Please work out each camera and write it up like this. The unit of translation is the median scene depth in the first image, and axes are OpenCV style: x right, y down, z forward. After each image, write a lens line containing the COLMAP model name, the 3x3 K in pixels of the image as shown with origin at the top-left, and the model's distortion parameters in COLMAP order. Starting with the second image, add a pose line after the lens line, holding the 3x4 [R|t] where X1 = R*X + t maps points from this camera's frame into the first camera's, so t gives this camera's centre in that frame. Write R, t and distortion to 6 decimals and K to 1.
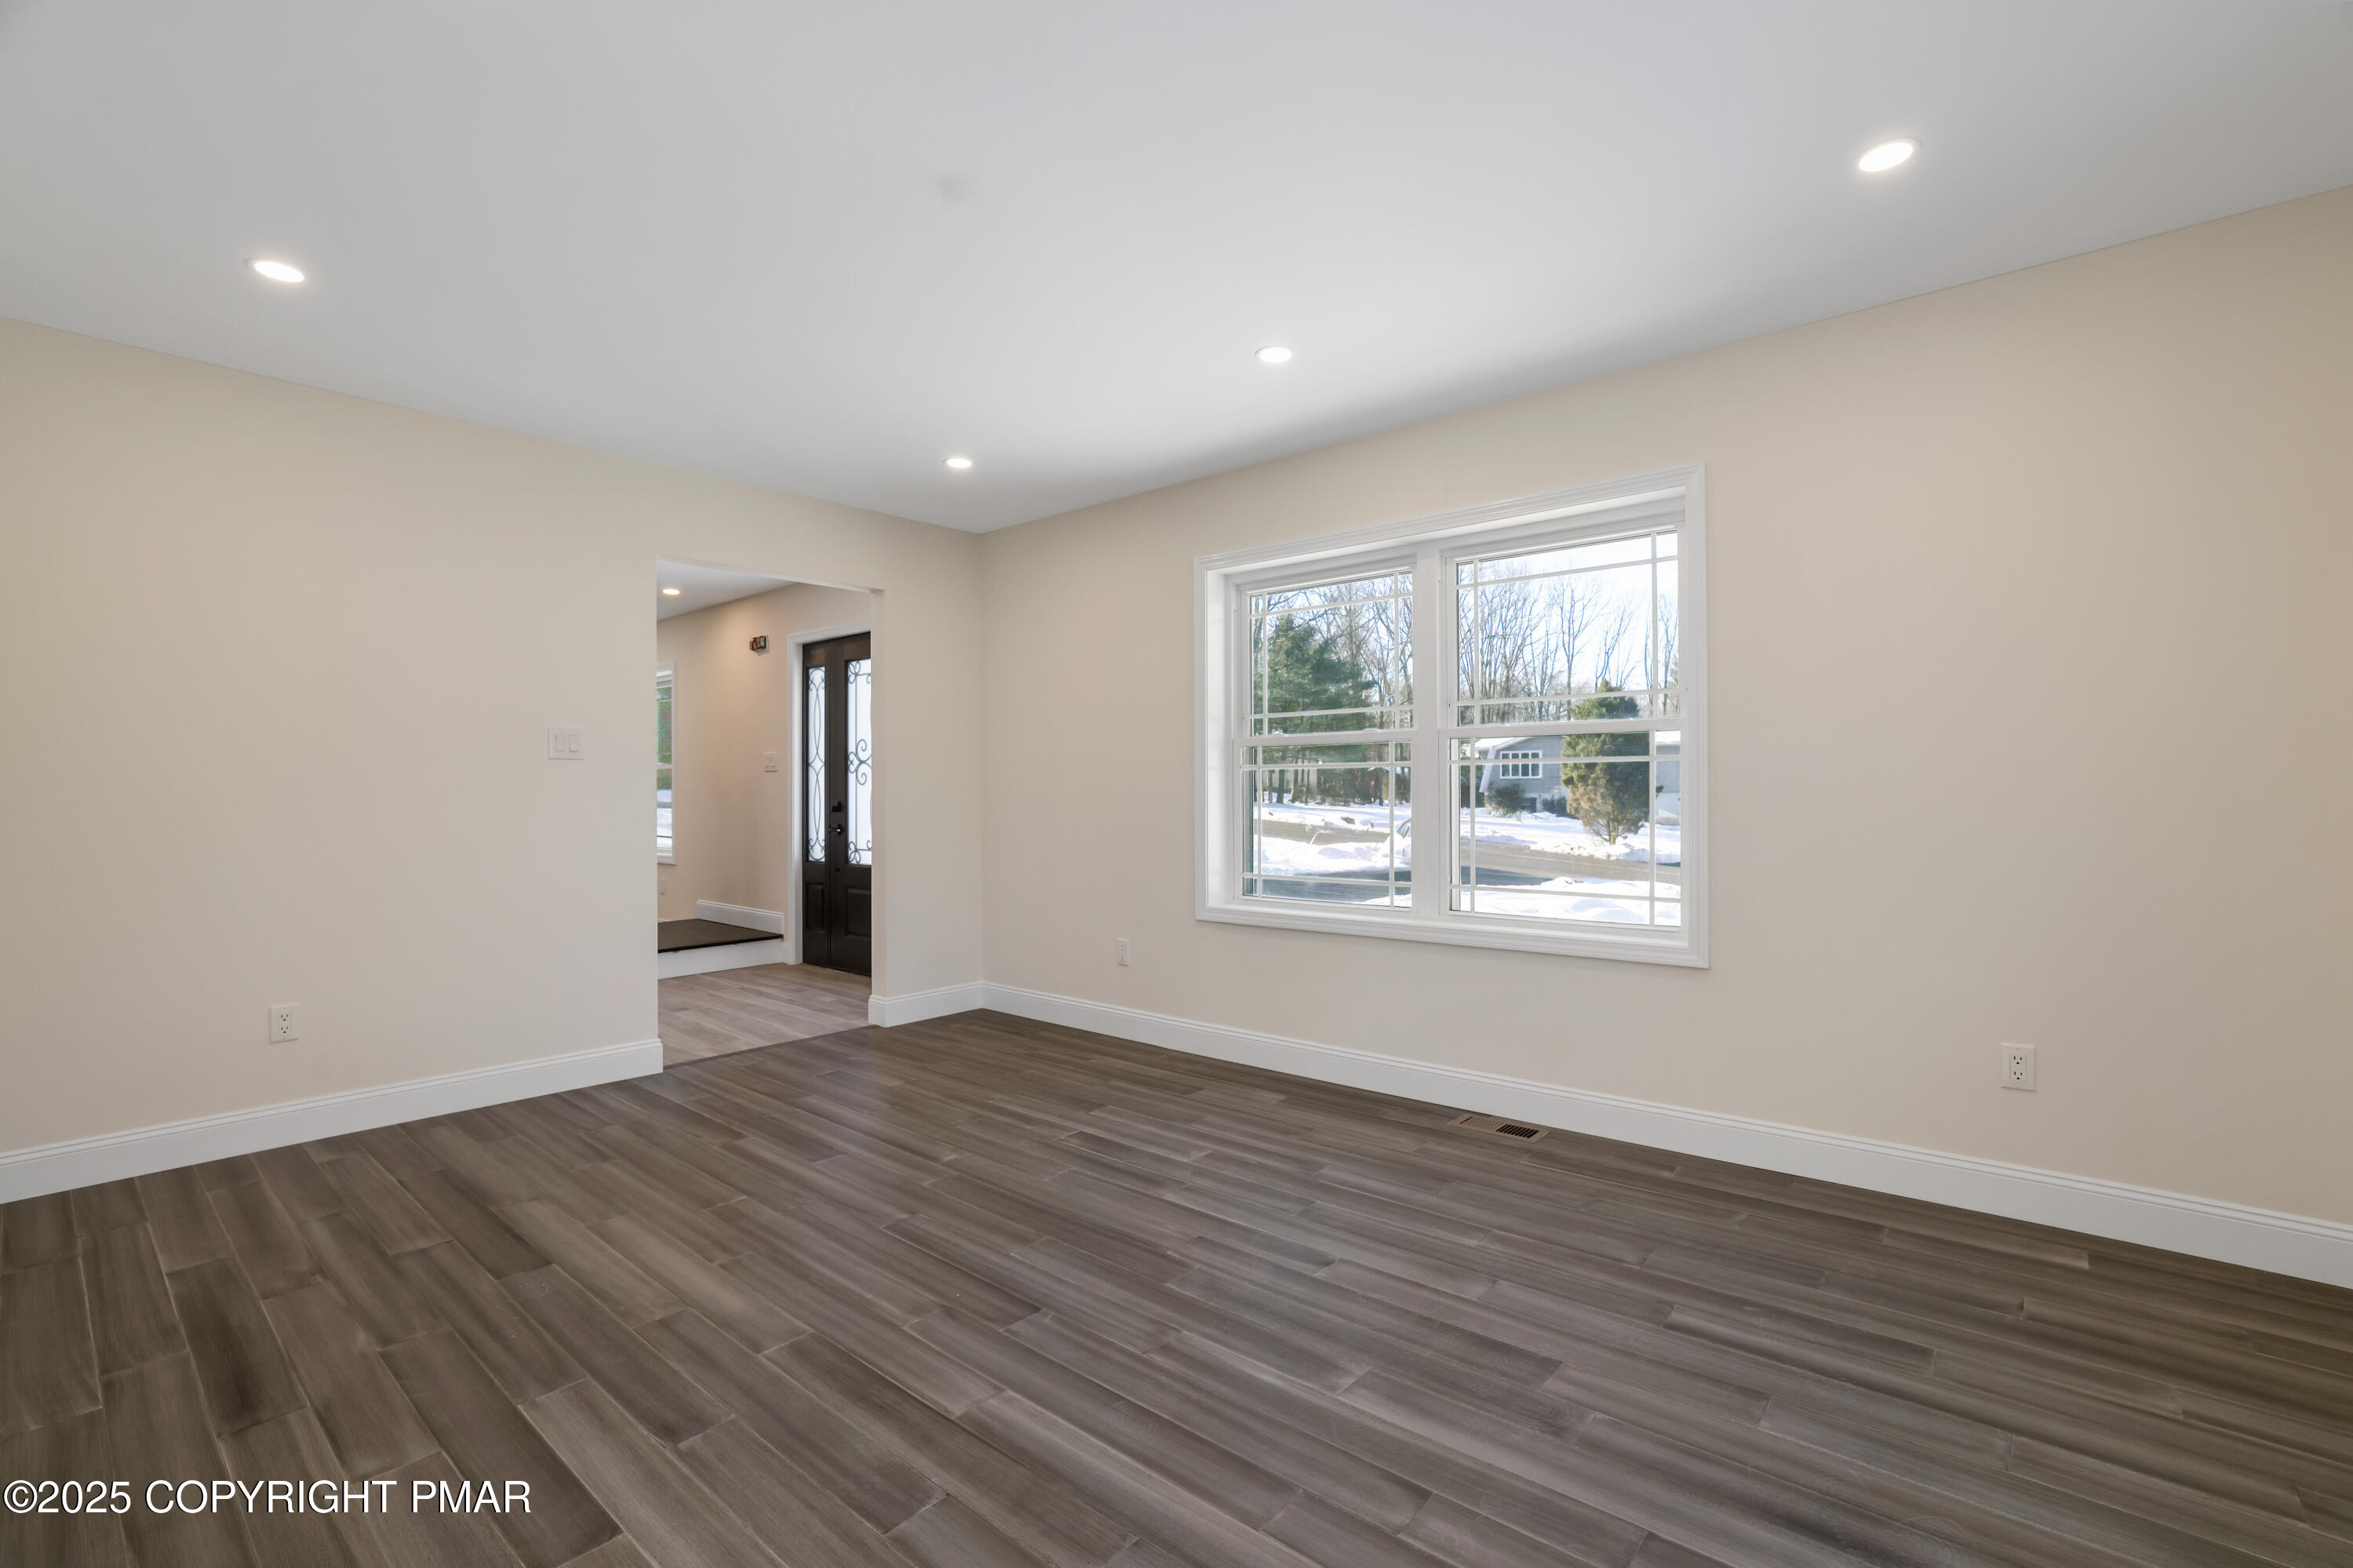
lens RADIAL K [[1006.5, 0, 1180.0], [0, 1006.5, 793.0], [0, 0, 1]] dist [-0.000654, 0.000351]
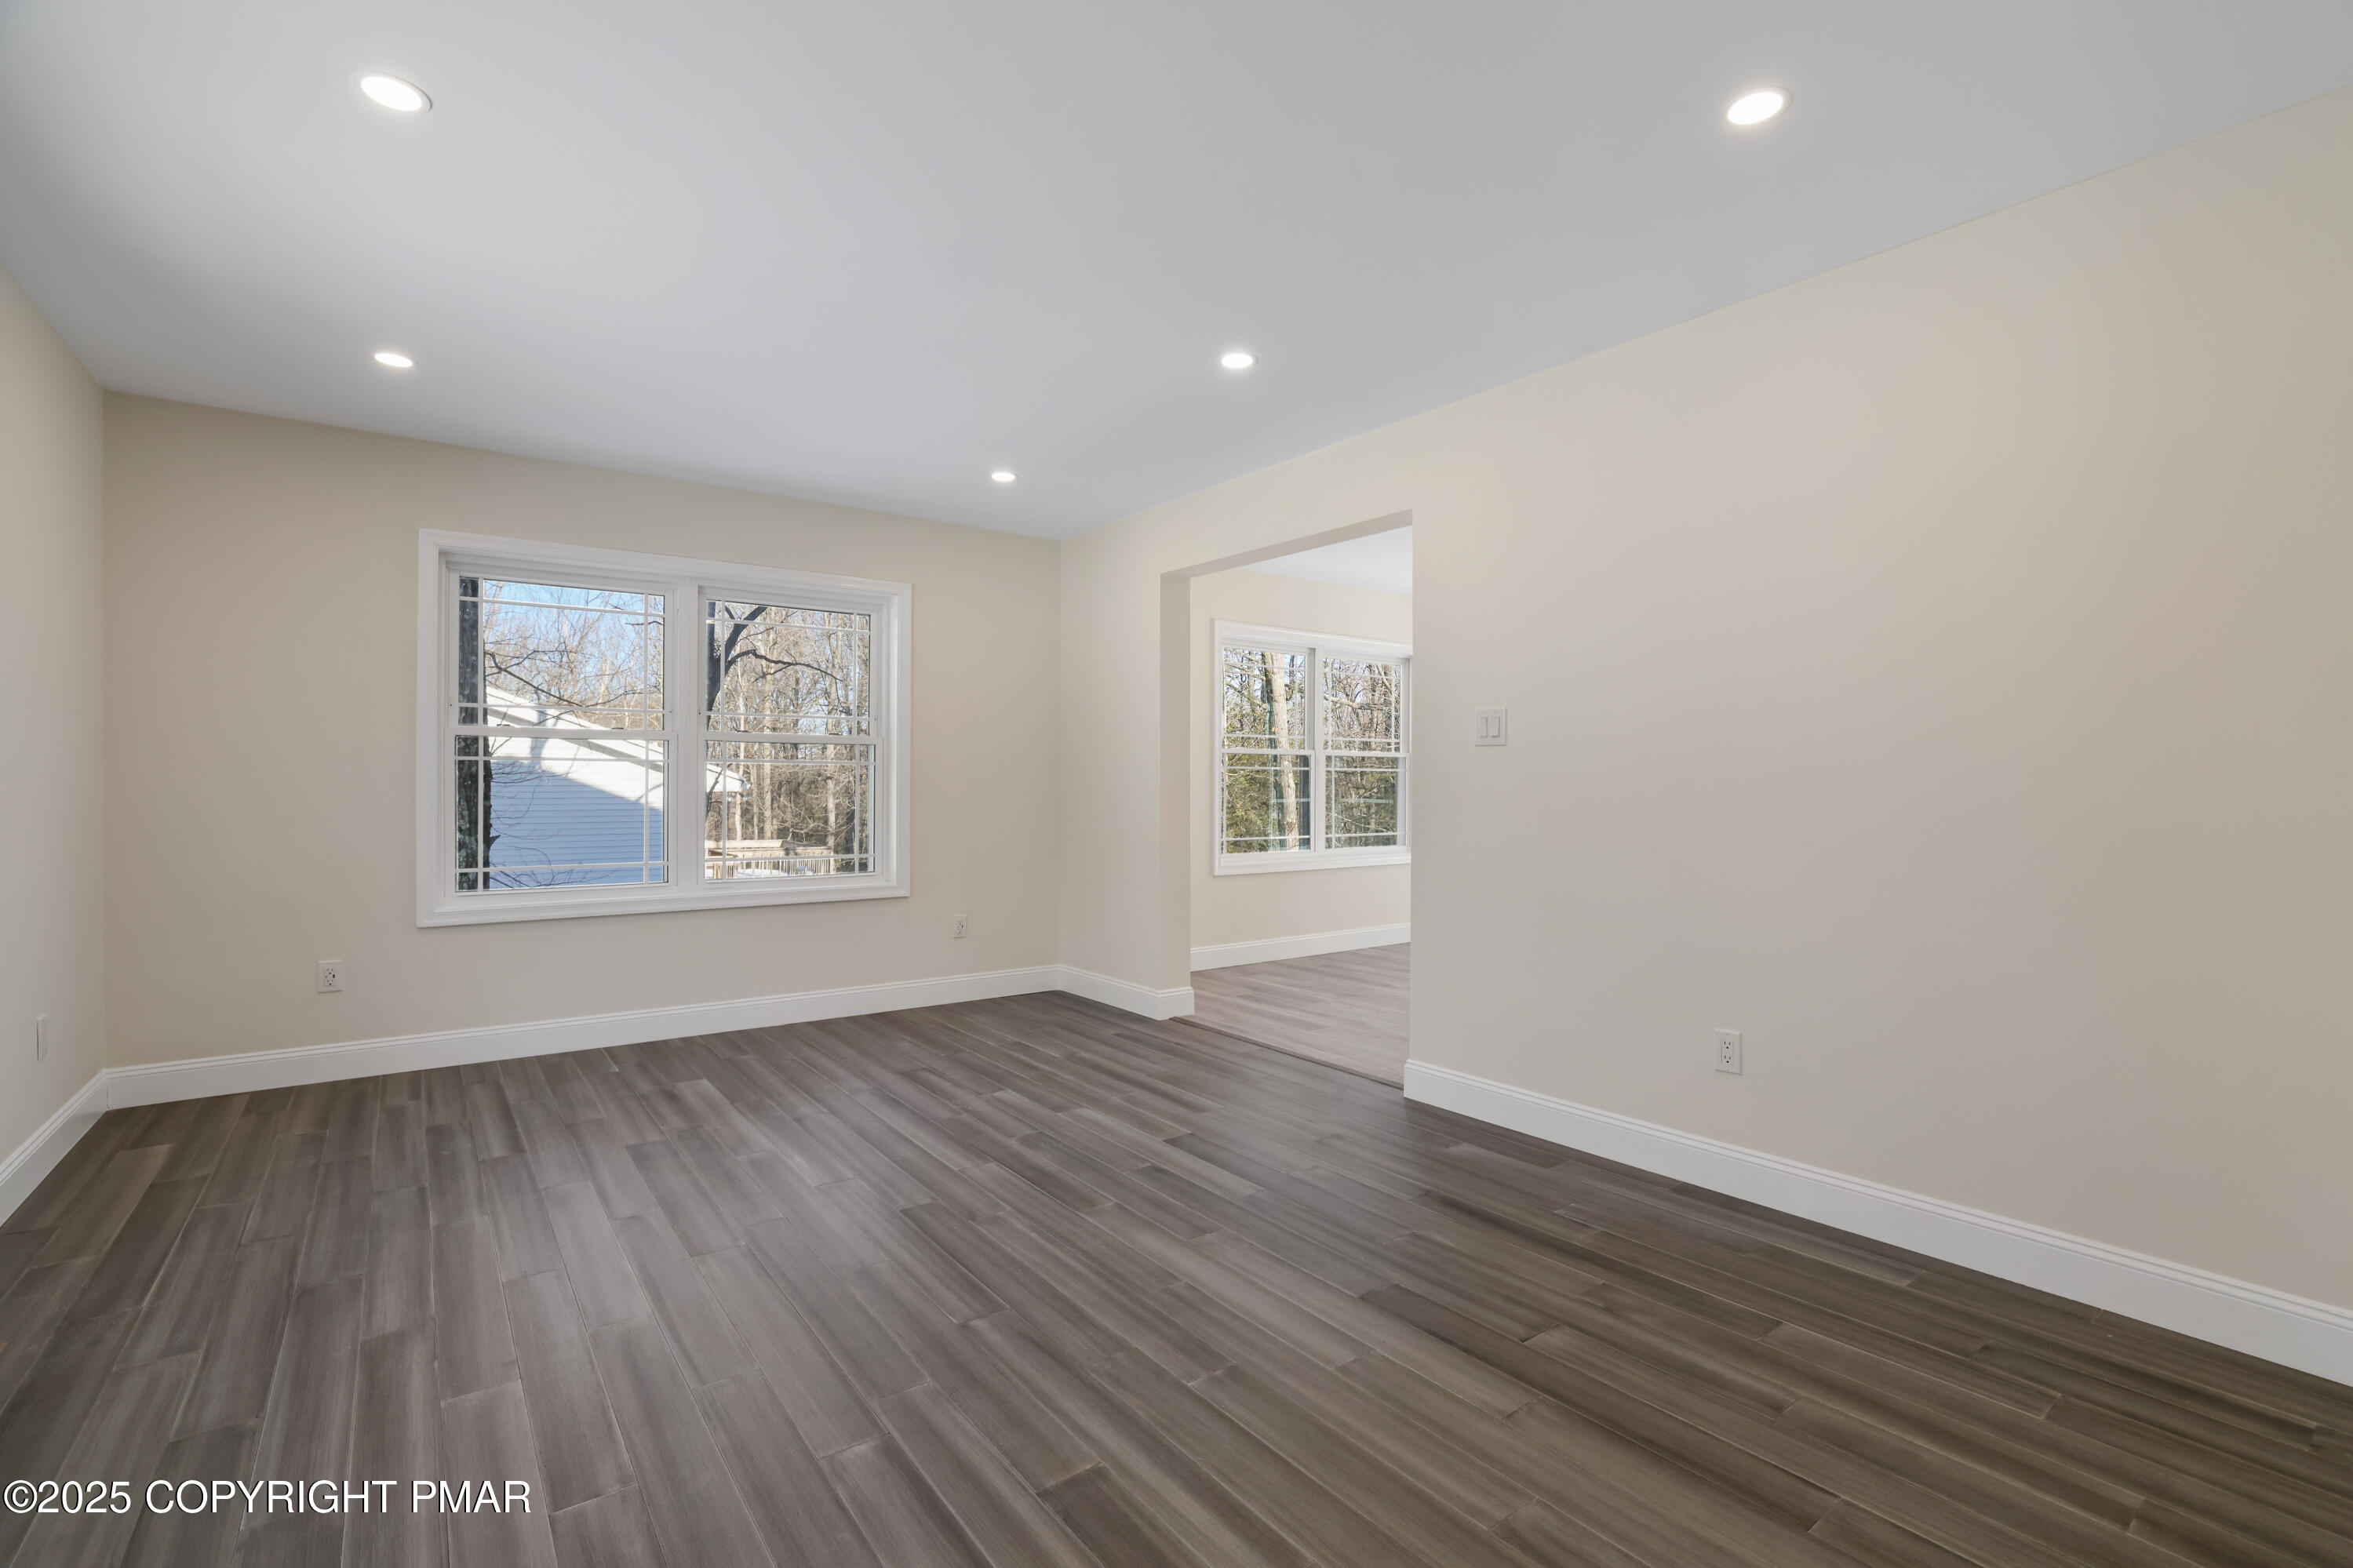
lens RADIAL K [[1006.5, 0, 1180.0], [0, 1006.5, 793.0], [0, 0, 1]] dist [-0.000654, 0.000351]
pose [[-0.975873, 0.005108, 0.218280, -0.711351], [0.006827, 0.999951, 0.007124, 0.005267], [-0.218233, 0.008442, -0.975860, 2.043317]]
